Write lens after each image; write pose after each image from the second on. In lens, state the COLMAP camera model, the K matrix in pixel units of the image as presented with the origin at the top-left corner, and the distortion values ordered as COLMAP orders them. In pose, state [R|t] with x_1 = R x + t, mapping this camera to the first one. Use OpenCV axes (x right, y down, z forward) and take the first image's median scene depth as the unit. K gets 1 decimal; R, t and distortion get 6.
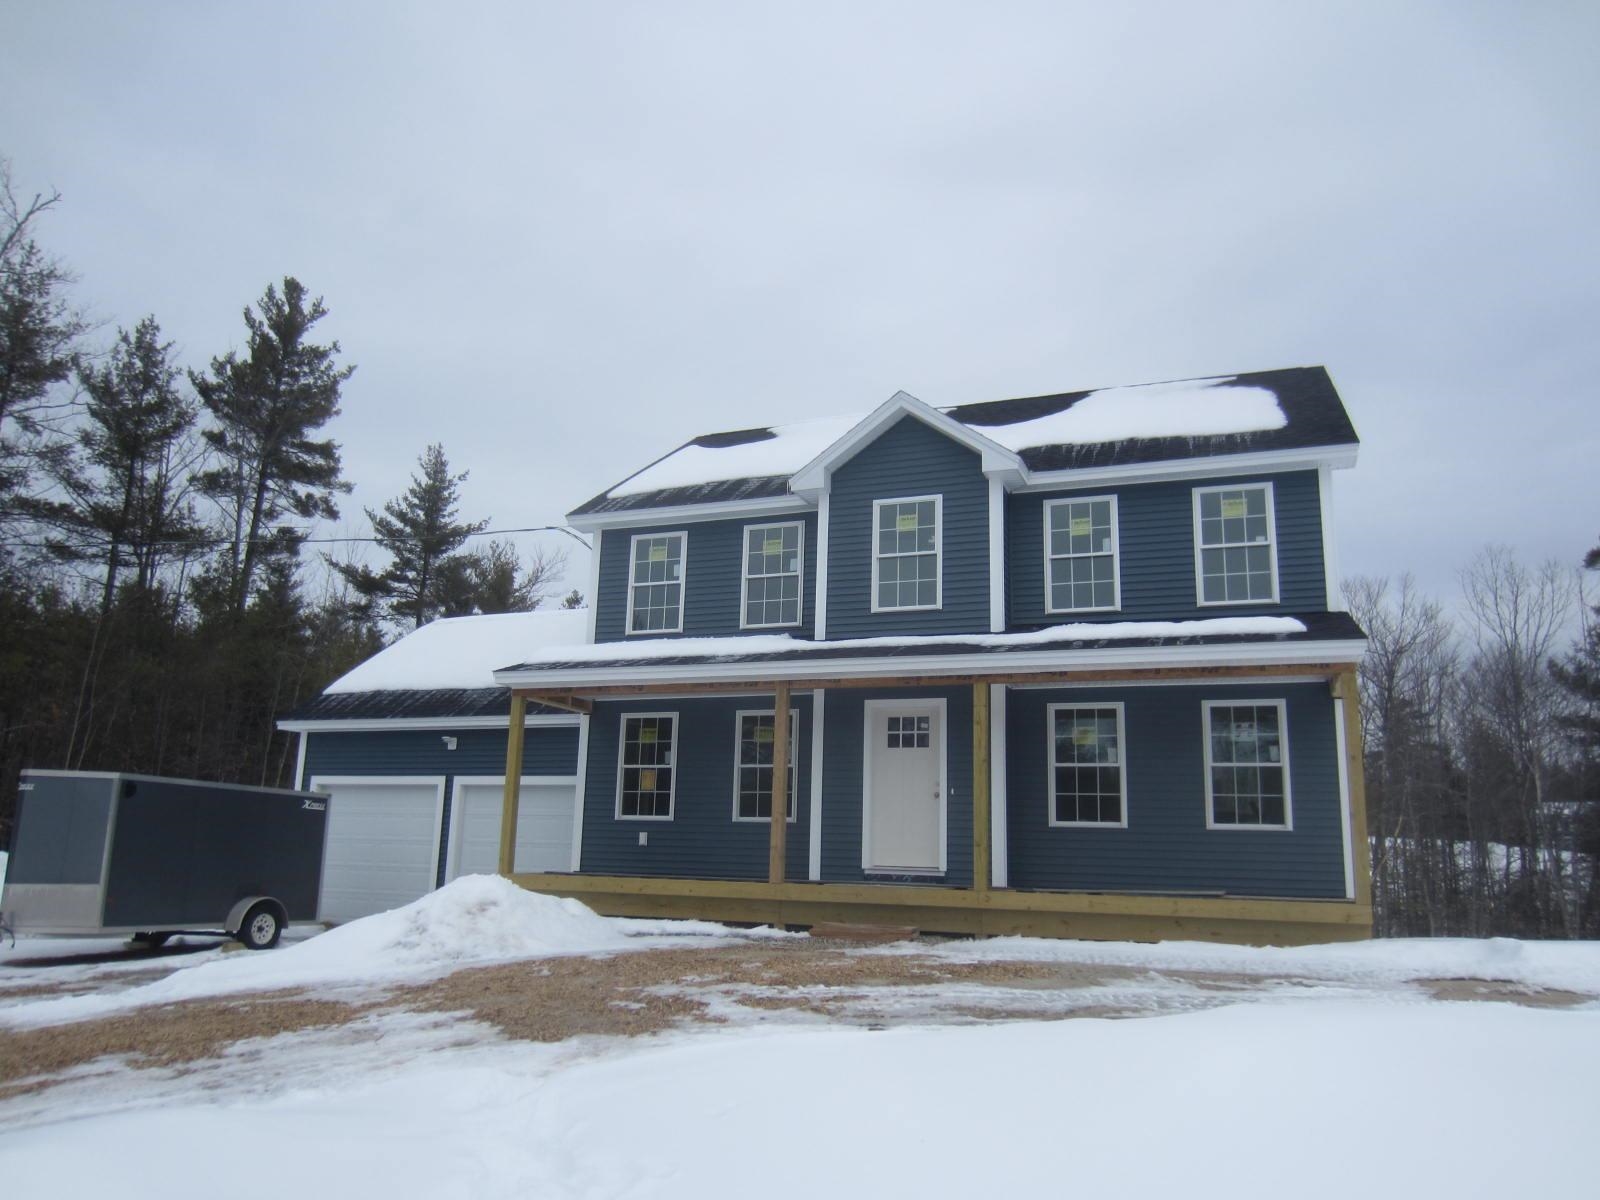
lens RADIAL K [[1154.2, 0, 800.0], [0, 1154.2, 600.0], [0, 0, 1]] dist [0.004688, 0.002094]
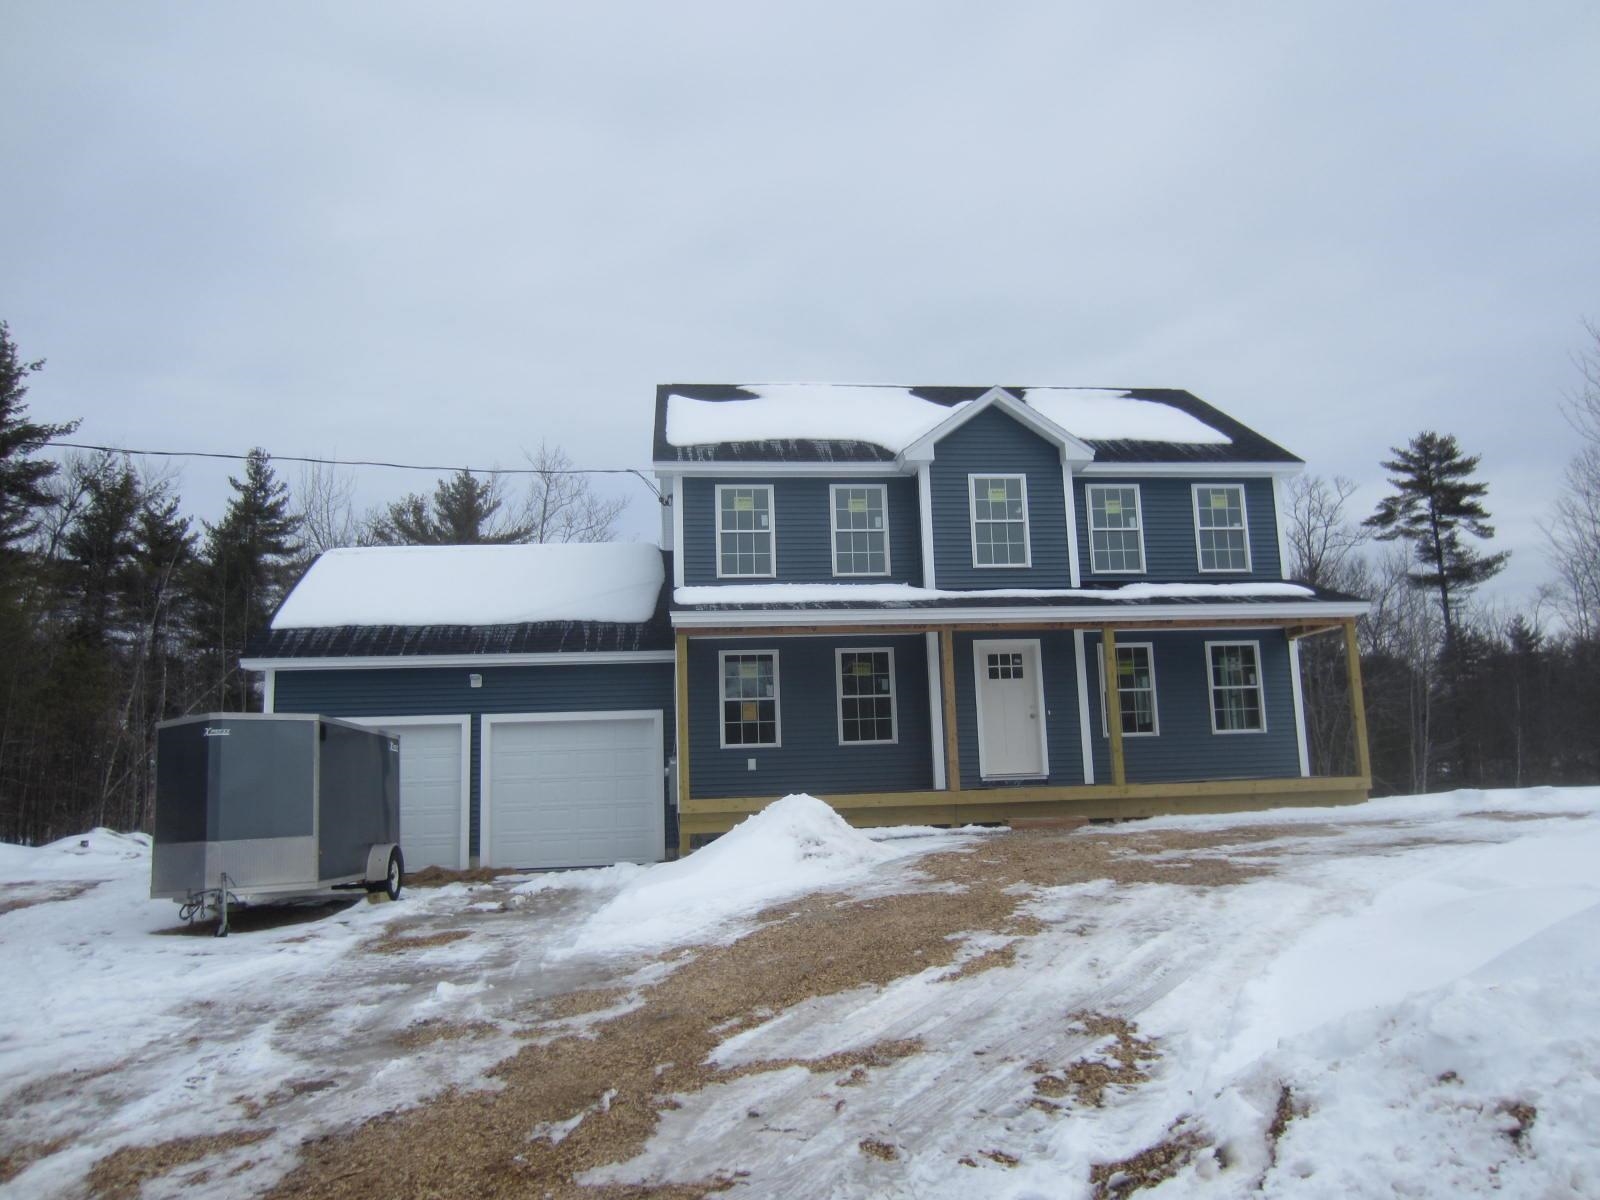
lens RADIAL K [[1137.4, 0, 805.7], [0, 1137.4, 609.3], [0, 0, 1]] dist [-0.008574, -0.002933]
pose [[0.884072, 0.015817, 0.467084, -0.645999], [-0.046002, 0.997519, 0.053291, -0.001194], [-0.465082, -0.068600, 0.882606, 0.030273]]
